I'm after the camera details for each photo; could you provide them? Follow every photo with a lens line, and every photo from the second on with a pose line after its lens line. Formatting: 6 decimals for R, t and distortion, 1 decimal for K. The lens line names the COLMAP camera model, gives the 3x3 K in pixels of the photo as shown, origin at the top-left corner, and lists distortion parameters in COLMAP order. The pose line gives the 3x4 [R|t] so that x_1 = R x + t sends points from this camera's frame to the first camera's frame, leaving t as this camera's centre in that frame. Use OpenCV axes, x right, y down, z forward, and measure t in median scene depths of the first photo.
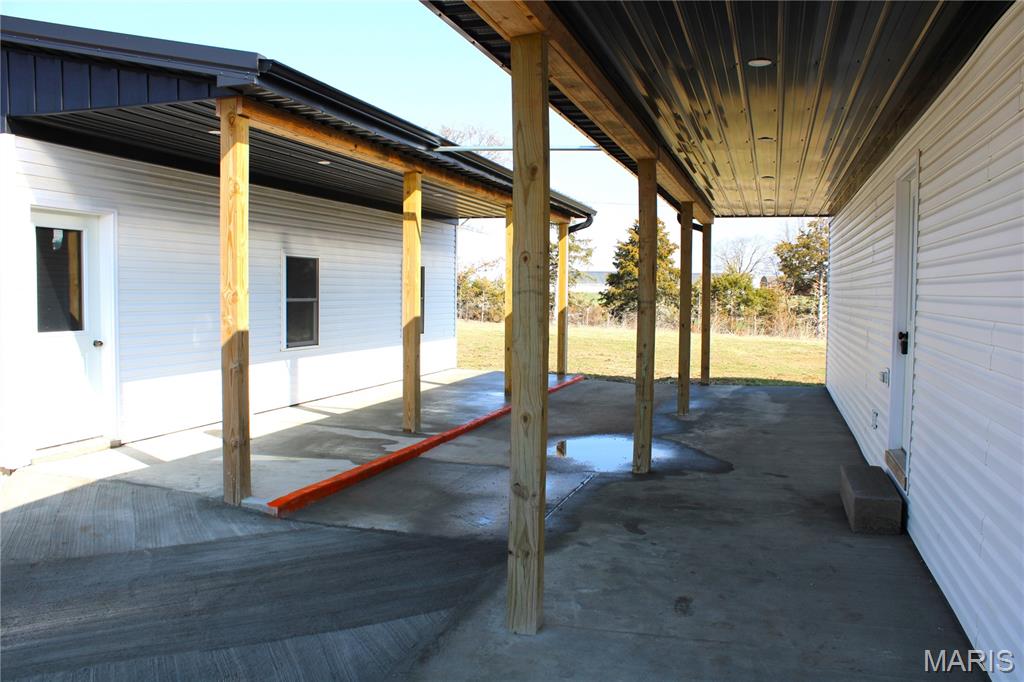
lens RADIAL K [[853.3, 0, 517.8], [0, 853.3, 341.8], [0, 0, 1]] dist [-0.161297, 0.128448]
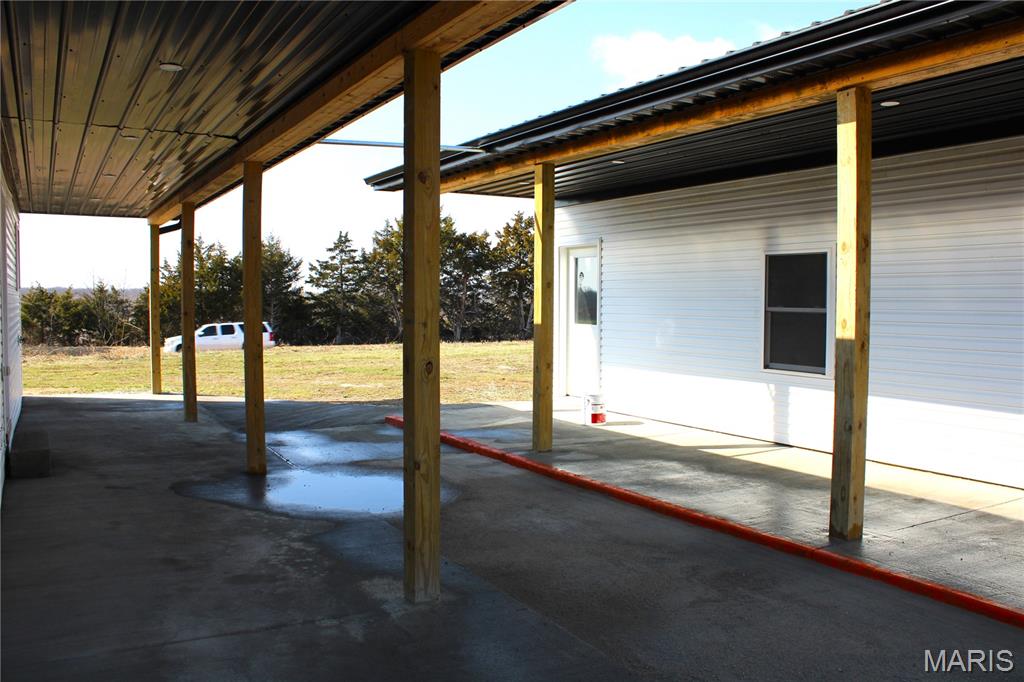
lens RADIAL K [[853.3, 0, 517.8], [0, 853.3, 341.8], [0, 0, 1]] dist [-0.161297, 0.128448]
pose [[-0.685695, 0.019930, -0.727616, 0.477875], [-0.058432, 0.994892, 0.082317, -0.070929], [0.725540, 0.098960, -0.681028, 1.375353]]
